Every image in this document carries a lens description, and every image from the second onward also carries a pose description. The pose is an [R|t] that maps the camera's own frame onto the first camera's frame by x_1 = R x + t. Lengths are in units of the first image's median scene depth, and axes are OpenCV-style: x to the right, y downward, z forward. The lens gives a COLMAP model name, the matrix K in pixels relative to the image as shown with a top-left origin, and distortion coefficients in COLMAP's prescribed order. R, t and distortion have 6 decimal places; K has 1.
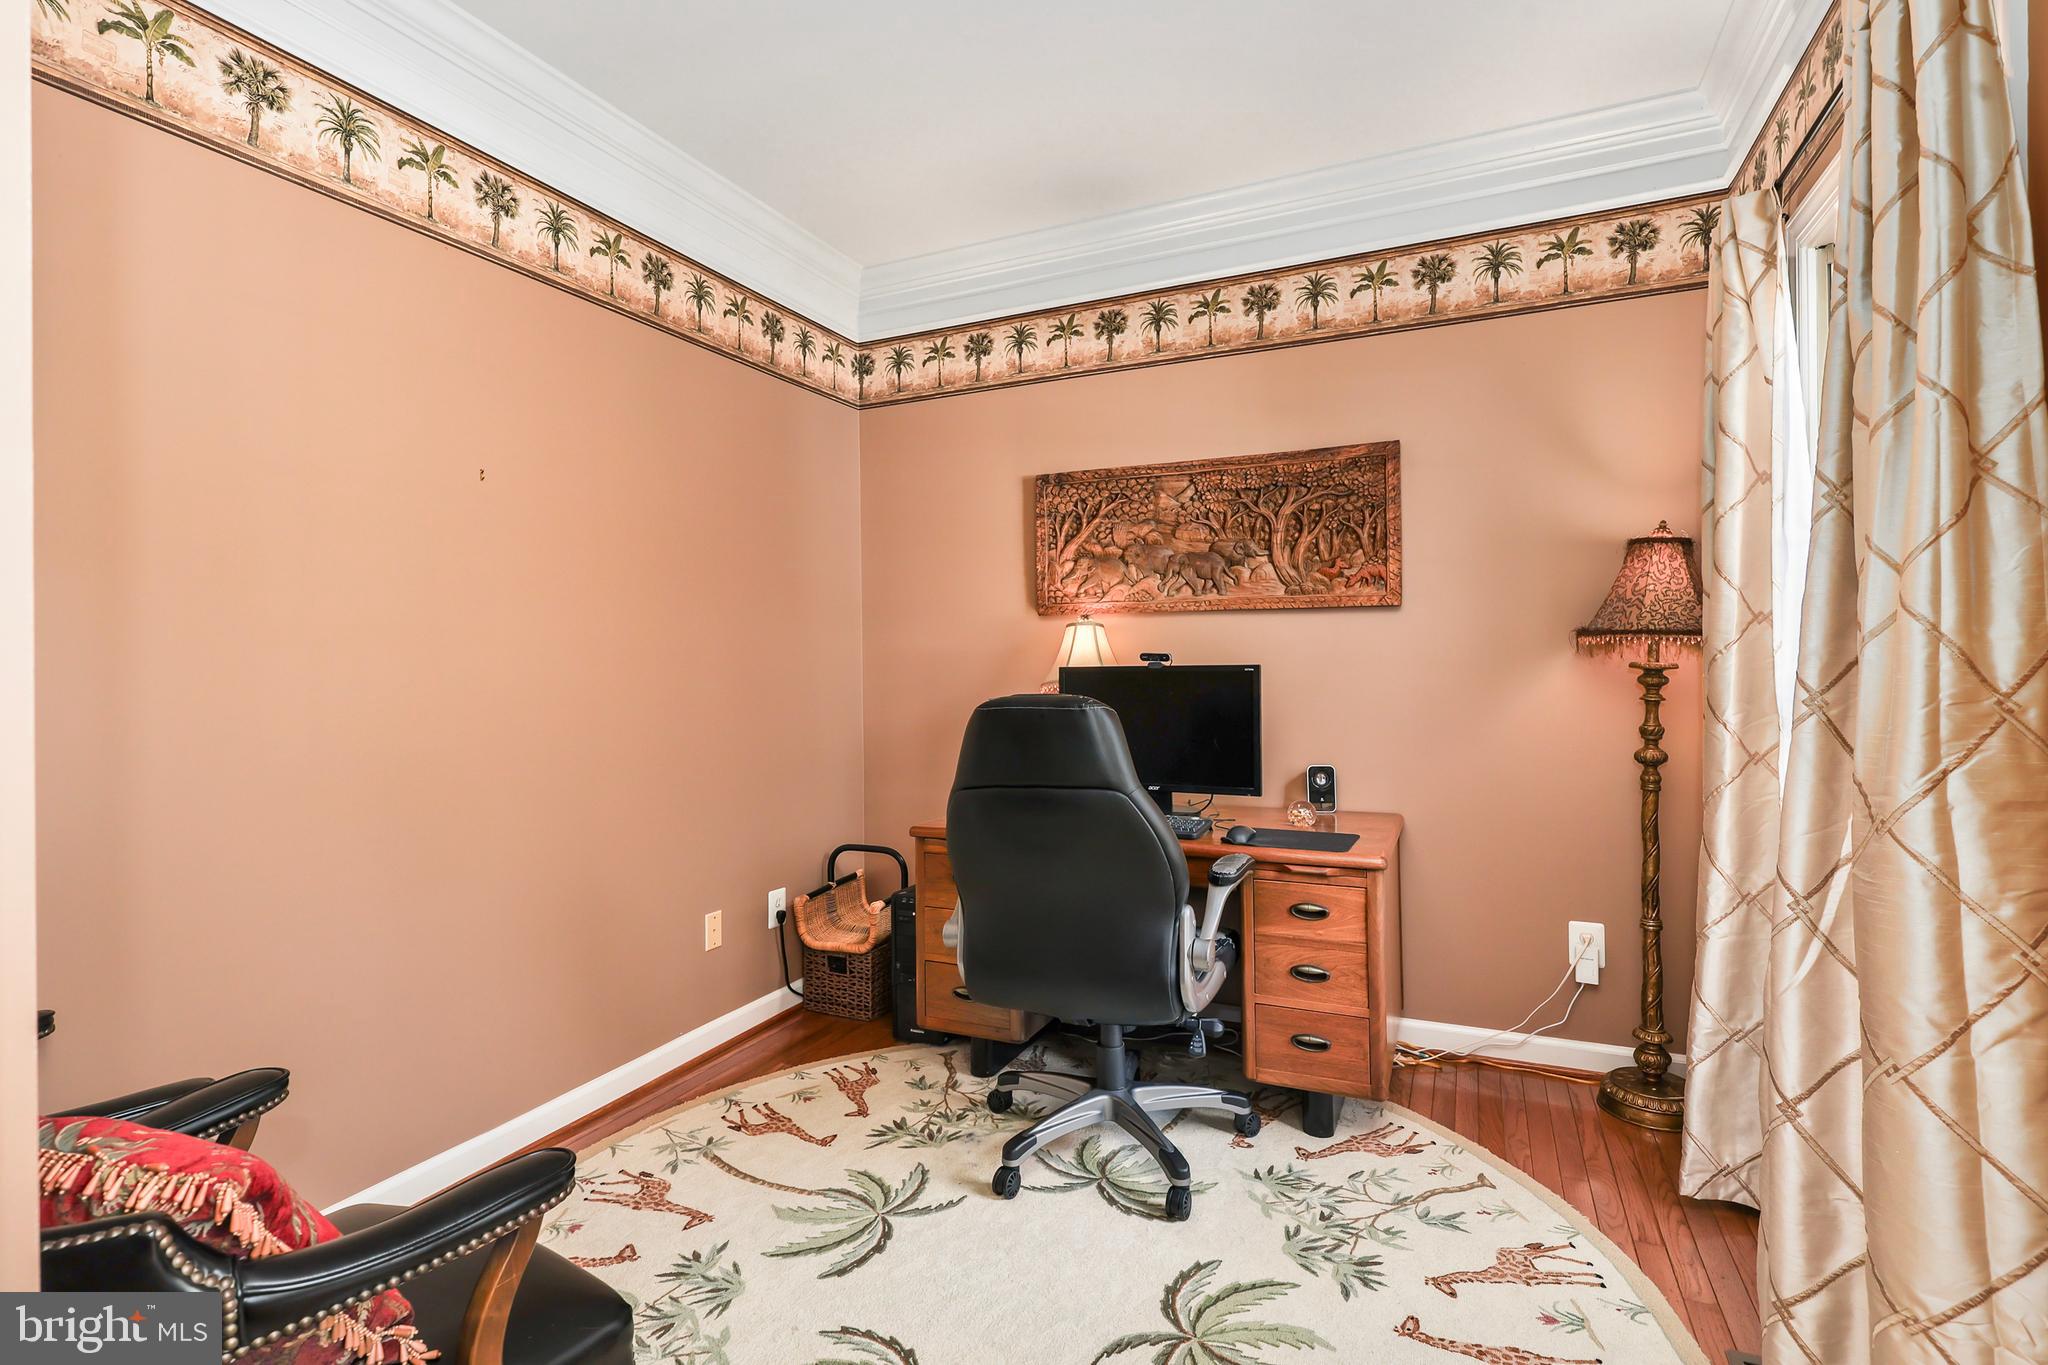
lens RADIAL K [[1020.0, 0, 1025.3], [0, 1020.0, 667.3], [0, 0, 1]] dist [-0.003765, -0.002228]
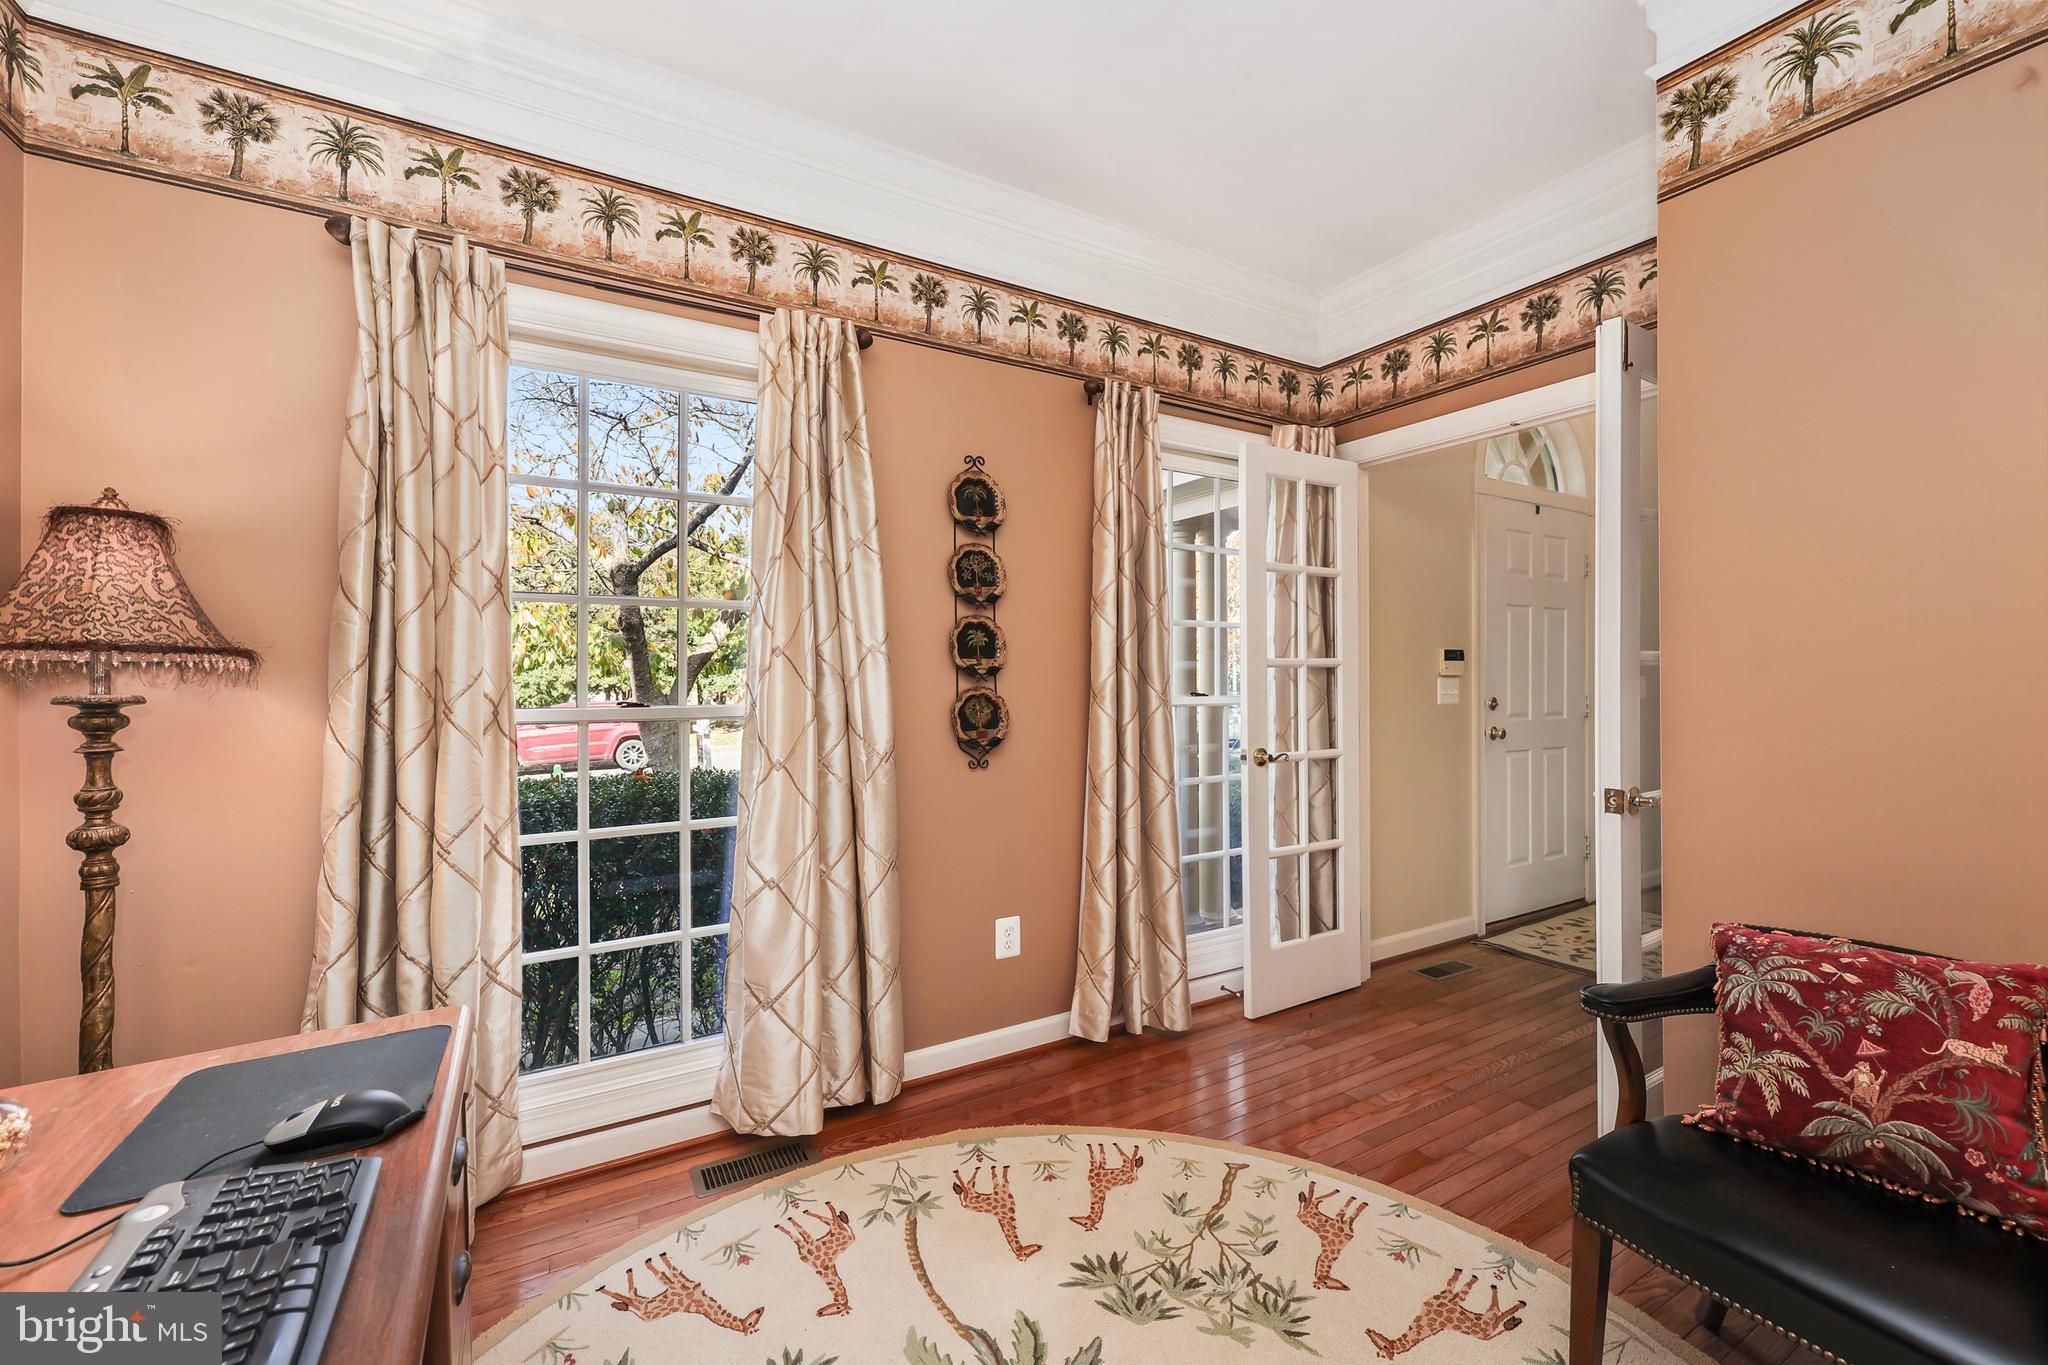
lens RADIAL K [[841.5, 0, 970.2], [0, 841.5, 650.5], [0, 0, 1]] dist [-0.000581, 0.001587]
pose [[0.807168, -0.021419, -0.589933, 0.171809], [0.001401, 0.999408, -0.034369, -0.000616], [0.590320, 0.026915, 0.806720, 0.382009]]
